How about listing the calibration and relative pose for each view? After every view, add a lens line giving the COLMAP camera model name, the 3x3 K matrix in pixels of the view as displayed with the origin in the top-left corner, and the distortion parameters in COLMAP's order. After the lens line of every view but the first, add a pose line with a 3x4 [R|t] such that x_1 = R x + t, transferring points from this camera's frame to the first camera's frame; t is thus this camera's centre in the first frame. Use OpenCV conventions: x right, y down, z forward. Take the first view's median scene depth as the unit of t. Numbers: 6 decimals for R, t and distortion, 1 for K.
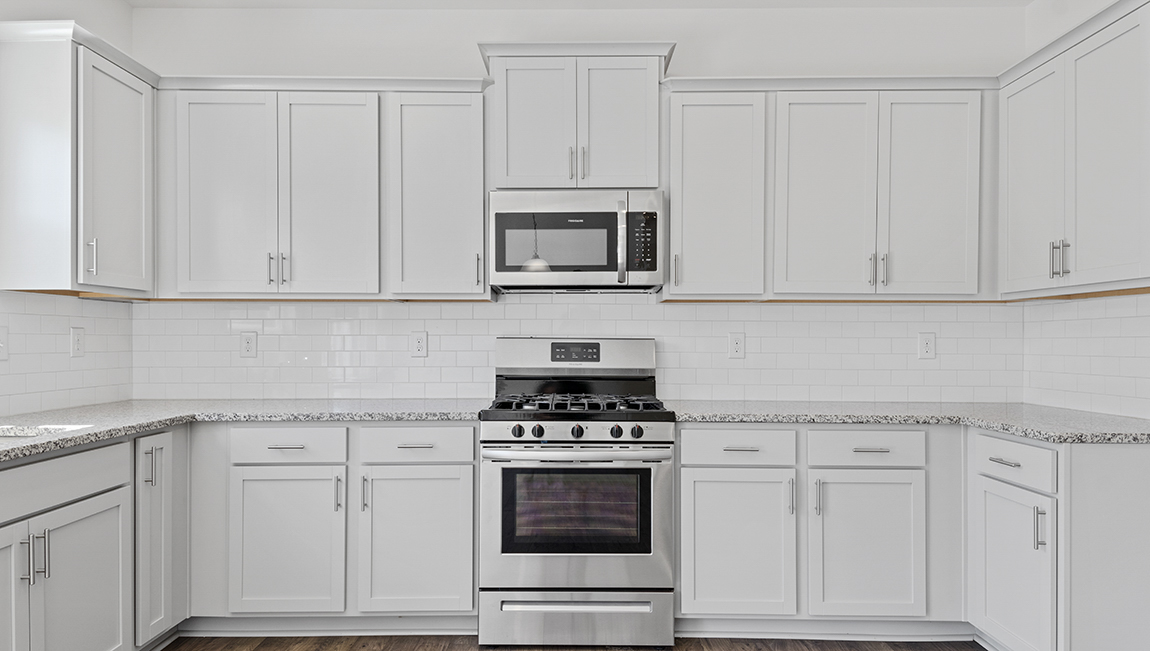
lens RADIAL K [[690.6, 0, 570.1], [0, 690.6, 335.8], [0, 0, 1]] dist [0.047864, -0.022628]
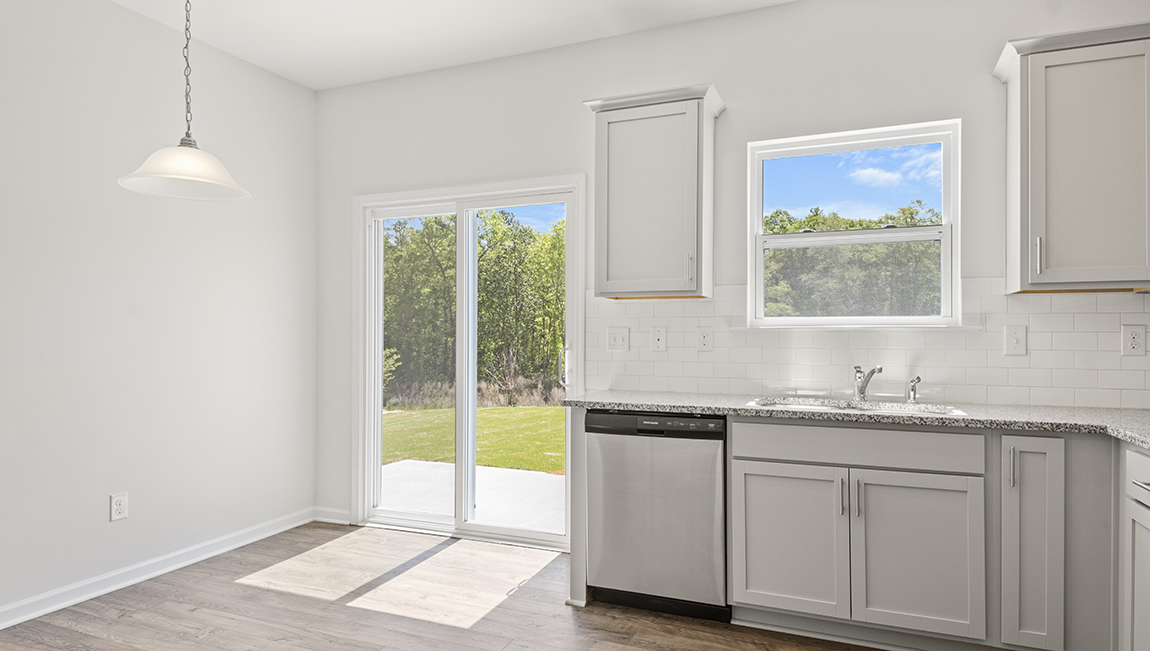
lens RADIAL K [[690.6, 0, 607.4], [0, 690.6, 332.3], [0, 0, 1]] dist [0.047864, -0.022628]
pose [[-0.386015, -0.005330, -0.922477, 0.464846], [0.003927, 0.999965, -0.007421, 0.003634], [0.922484, -0.006487, -0.385980, 0.764777]]
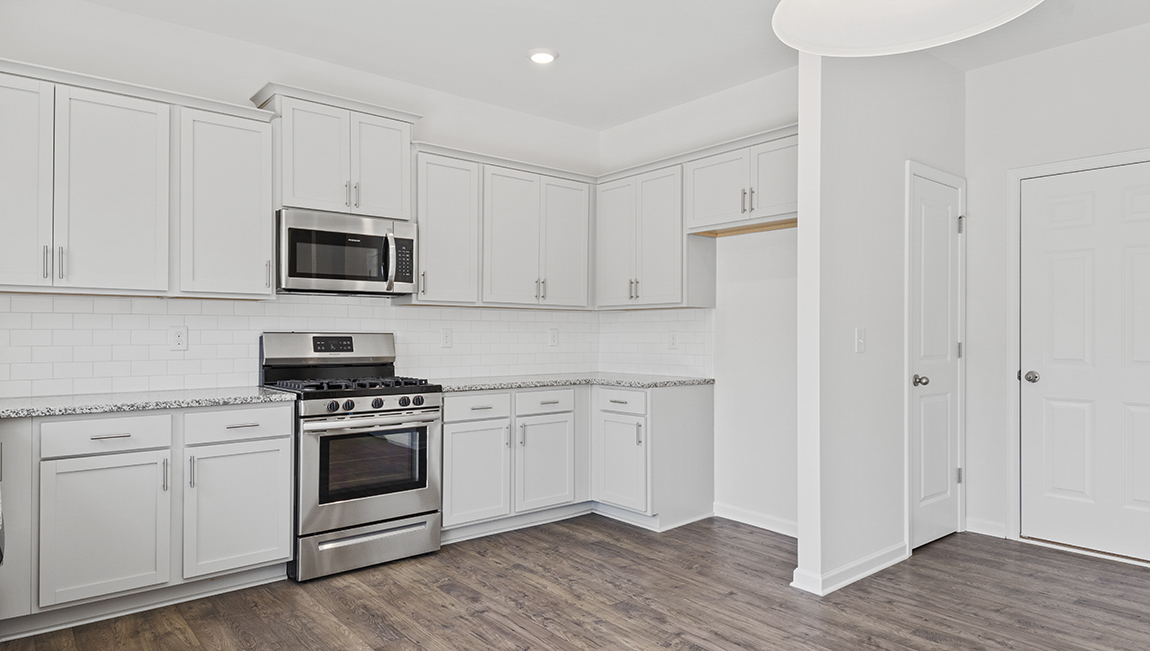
lens RADIAL K [[690.6, 0, 567.8], [0, 690.6, 329.4], [0, 0, 1]] dist [0.047864, -0.022628]
pose [[0.770419, 0.003470, 0.637529, -0.546749], [-0.002320, 0.999994, -0.002639, -0.000375], [-0.637534, 0.000553, 0.770422, -0.251255]]
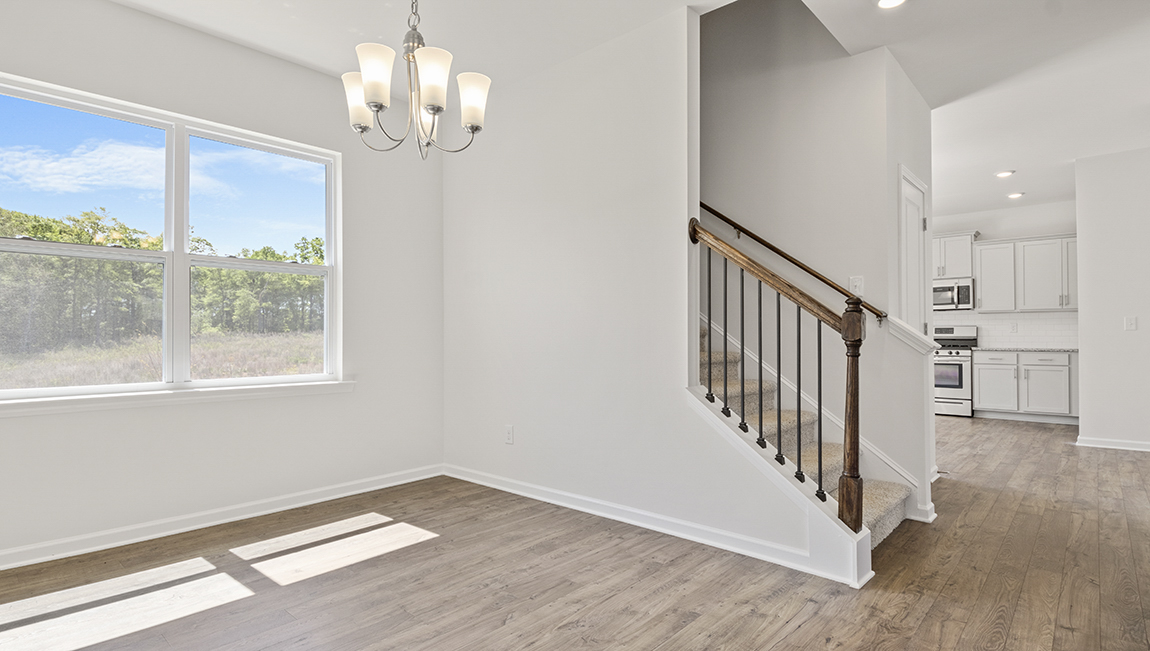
lens RADIAL K [[599.6, 0, 564.3], [0, 599.6, 332.5], [0, 0, 1]] dist [-0.001814, -0.000423]
pose [[0.755916, -0.010338, -0.654587, 0.555636], [0.008343, 0.999946, -0.006158, 0.039970], [0.654615, -0.000806, 0.755962, -2.449451]]
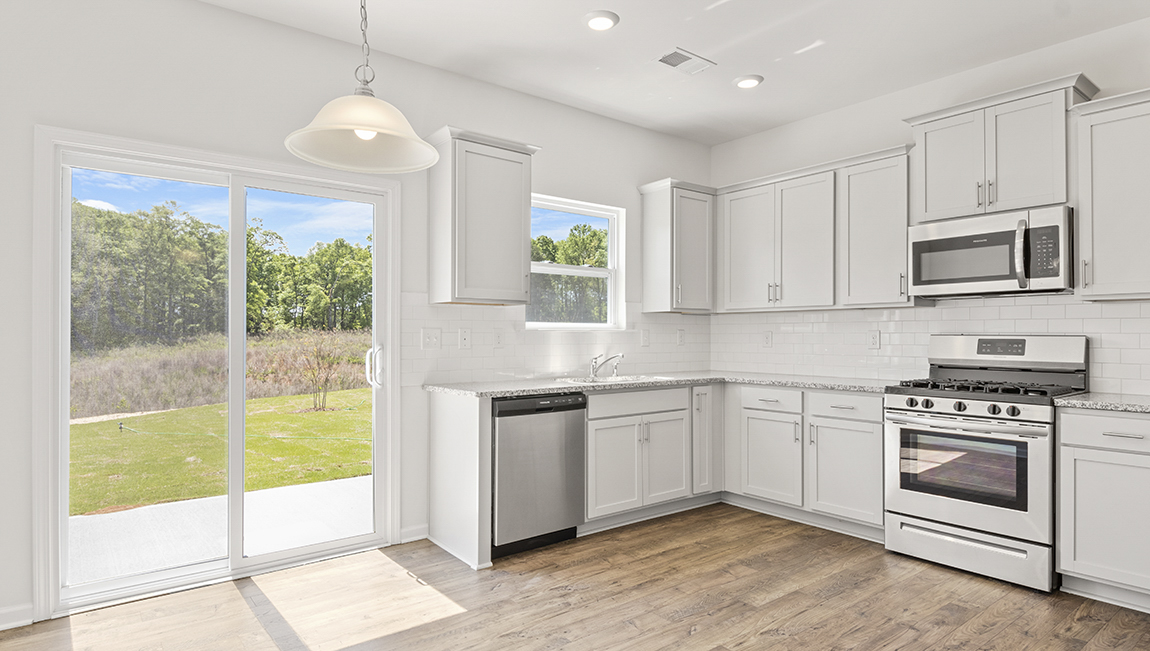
lens RADIAL K [[634.6, 0, 581.5], [0, 634.6, 333.2], [0, 0, 1]] dist [0.030520, -0.013439]
pose [[0.634299, -0.003510, -0.773080, 0.486083], [0.004128, 0.999991, -0.001153, -0.001659], [0.773077, -0.002459, 0.634308, -0.314607]]
